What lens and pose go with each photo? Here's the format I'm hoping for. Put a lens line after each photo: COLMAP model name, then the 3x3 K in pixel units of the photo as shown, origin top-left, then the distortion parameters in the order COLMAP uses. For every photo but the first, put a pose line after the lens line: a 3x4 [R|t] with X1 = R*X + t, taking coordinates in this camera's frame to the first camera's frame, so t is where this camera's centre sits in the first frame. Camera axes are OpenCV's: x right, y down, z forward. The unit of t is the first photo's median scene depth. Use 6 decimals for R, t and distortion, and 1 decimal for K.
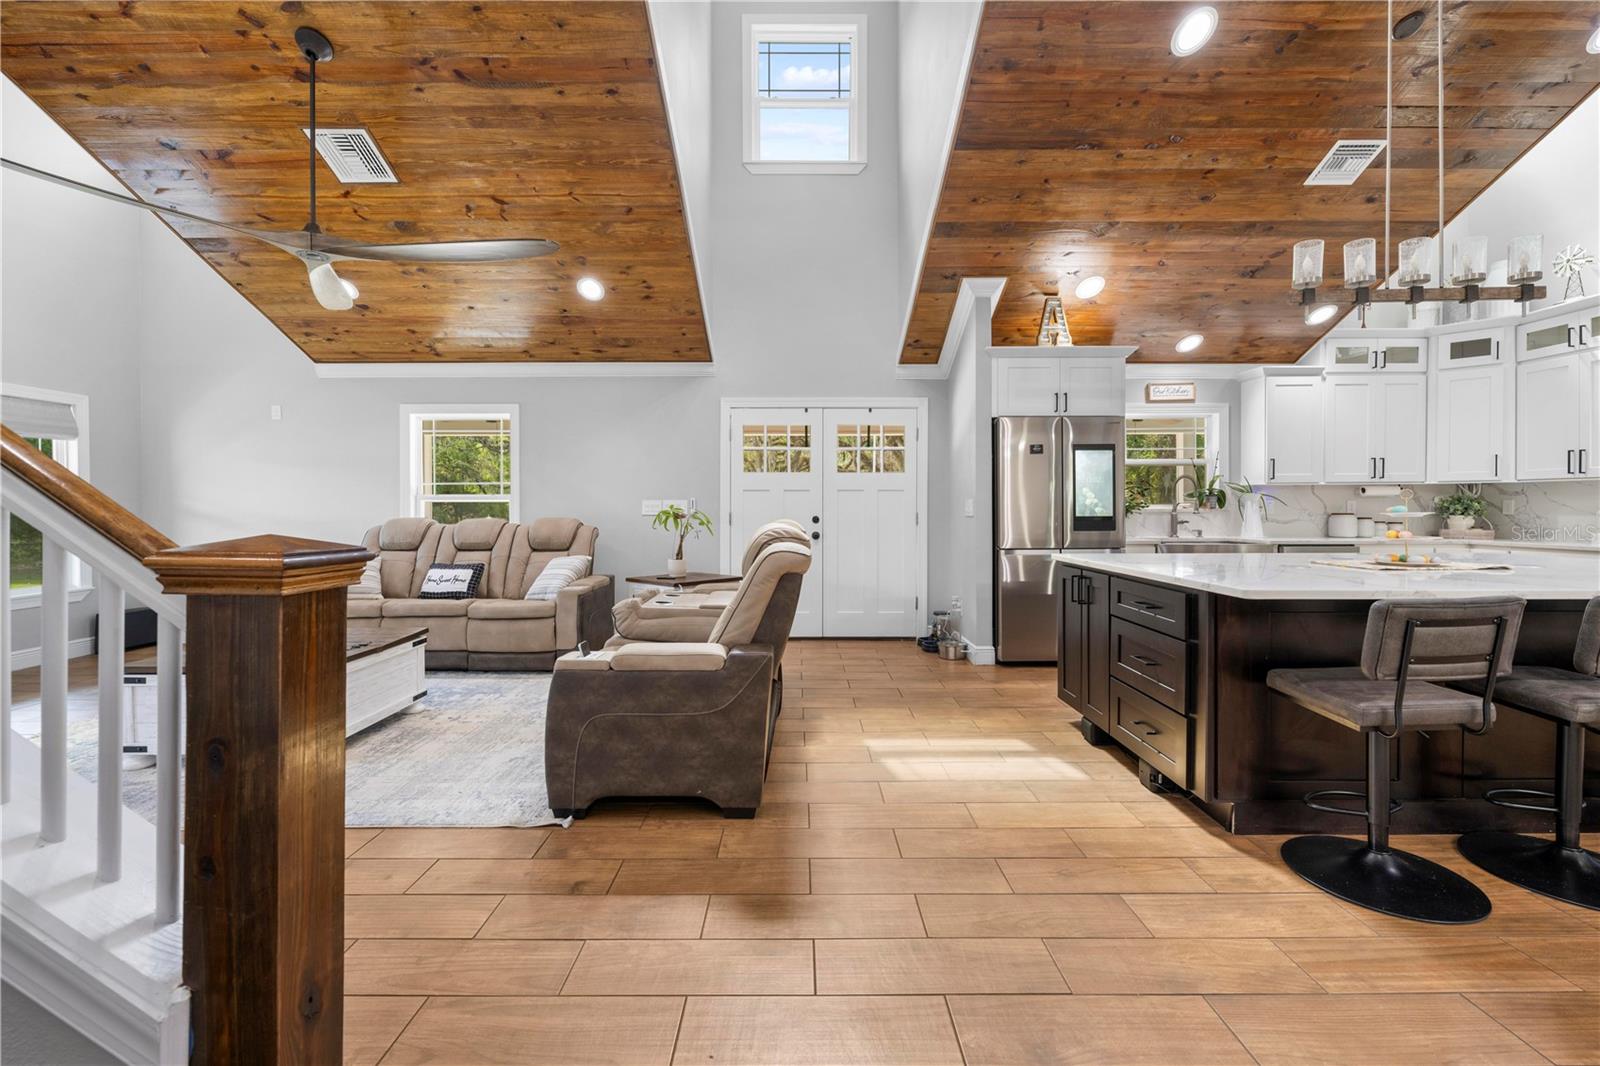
lens RADIAL K [[669.8, 0, 798.7], [0, 669.8, 508.2], [0, 0, 1]] dist [0.000430, -0.000311]
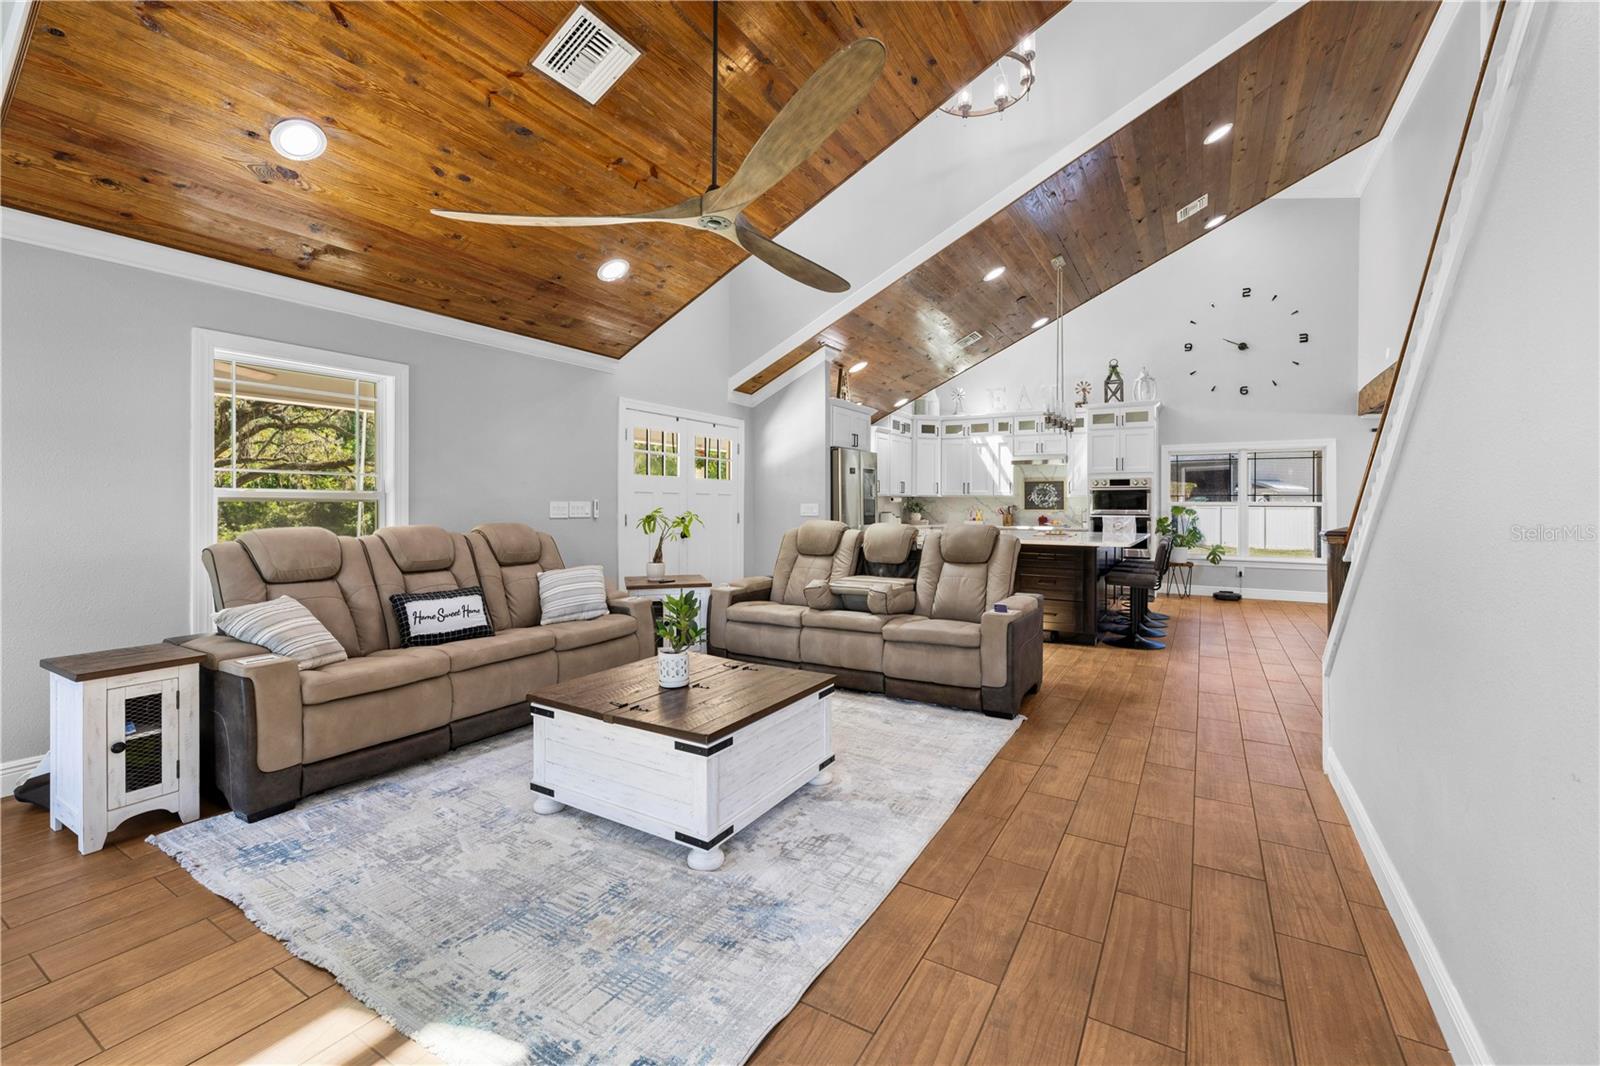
lens RADIAL K [[669.8, 0, 798.7], [0, 669.8, 508.2], [0, 0, 1]] dist [0.000430, -0.000311]
pose [[0.514700, -0.000880, 0.857370, -0.934559], [-0.004644, 0.999982, 0.003815, -0.009192], [-0.857358, -0.005945, 0.514686, 0.314089]]
